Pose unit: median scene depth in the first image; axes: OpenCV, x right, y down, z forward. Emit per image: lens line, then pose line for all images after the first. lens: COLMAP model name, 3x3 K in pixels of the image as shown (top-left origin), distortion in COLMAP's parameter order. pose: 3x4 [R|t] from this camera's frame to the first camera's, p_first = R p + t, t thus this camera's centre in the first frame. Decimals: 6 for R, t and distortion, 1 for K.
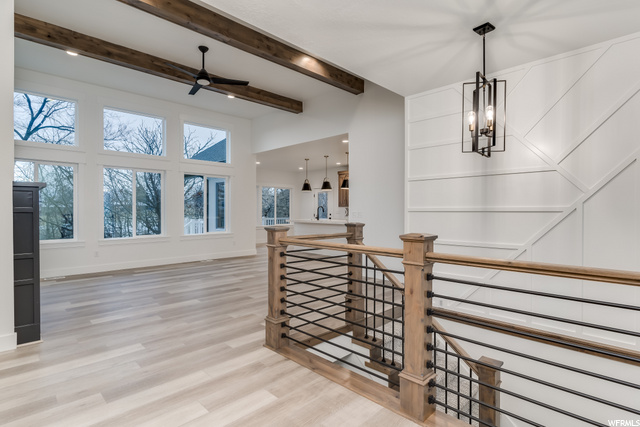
lens RADIAL K [[324.7, 0, 319.5], [0, 324.7, 213.9], [0, 0, 1]] dist [-0.004392, 0.000573]
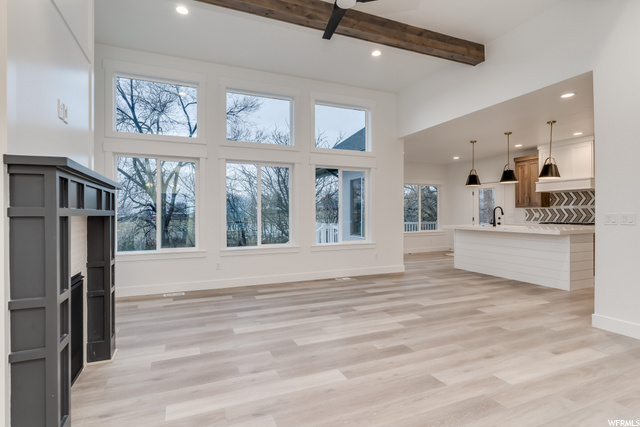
lens RADIAL K [[324.7, 0, 319.5], [0, 324.7, 213.9], [0, 0, 1]] dist [-0.004392, 0.000573]
pose [[0.929870, -0.005480, -0.367847, -0.133766], [0.001565, 0.999939, -0.010940, -0.001214], [0.367885, 0.009597, 0.929822, 0.305482]]
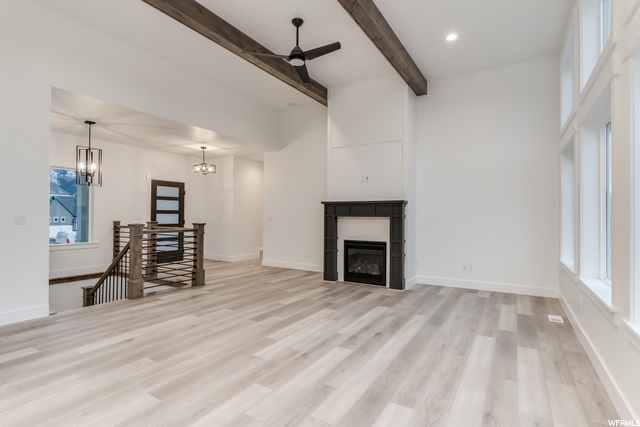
lens RADIAL K [[324.7, 0, 319.5], [0, 324.7, 213.9], [0, 0, 1]] dist [-0.004392, 0.000573]
pose [[-0.970208, -0.009239, -0.242097, -0.156290], [-0.010275, 0.999943, 0.003016, -0.012291], [0.242055, 0.005414, -0.970247, 1.327714]]
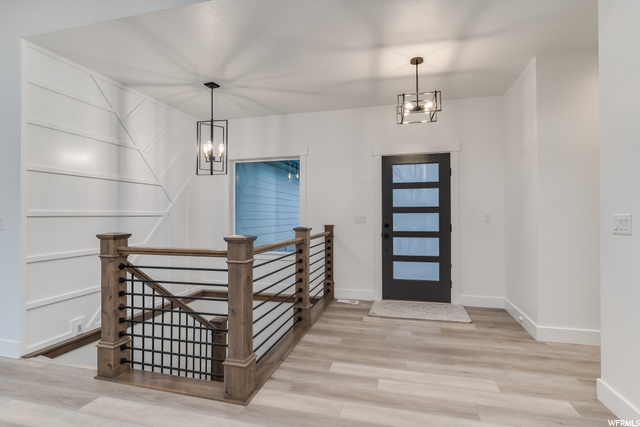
lens RADIAL K [[329.2, 0, 317.9], [0, 329.2, 215.5], [0, 0, 1]] dist [-0.004643, -0.000192]
pose [[-0.505699, -0.000467, 0.862710, -0.381047], [0.010475, 0.999923, 0.006681, -0.005094], [-0.862647, 0.012415, -0.505655, 0.534941]]
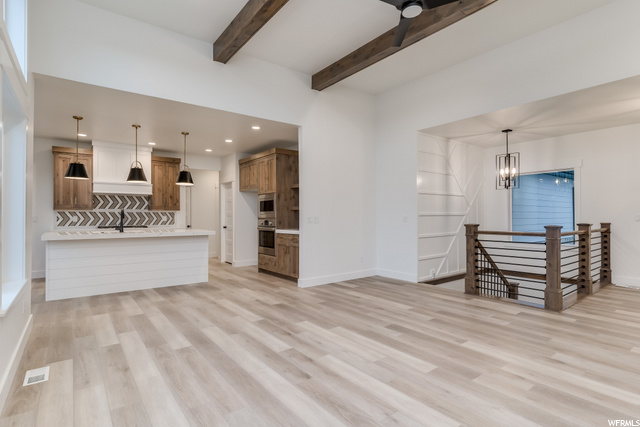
lens RADIAL K [[324.7, 0, 319.5], [0, 324.7, 213.9], [0, 0, 1]] dist [-0.004392, 0.000573]
pose [[0.126613, 0.004396, 0.991942, -0.730094], [0.013075, 0.999896, -0.006101, -0.007718], [-0.991866, 0.013742, 0.126542, 0.801503]]
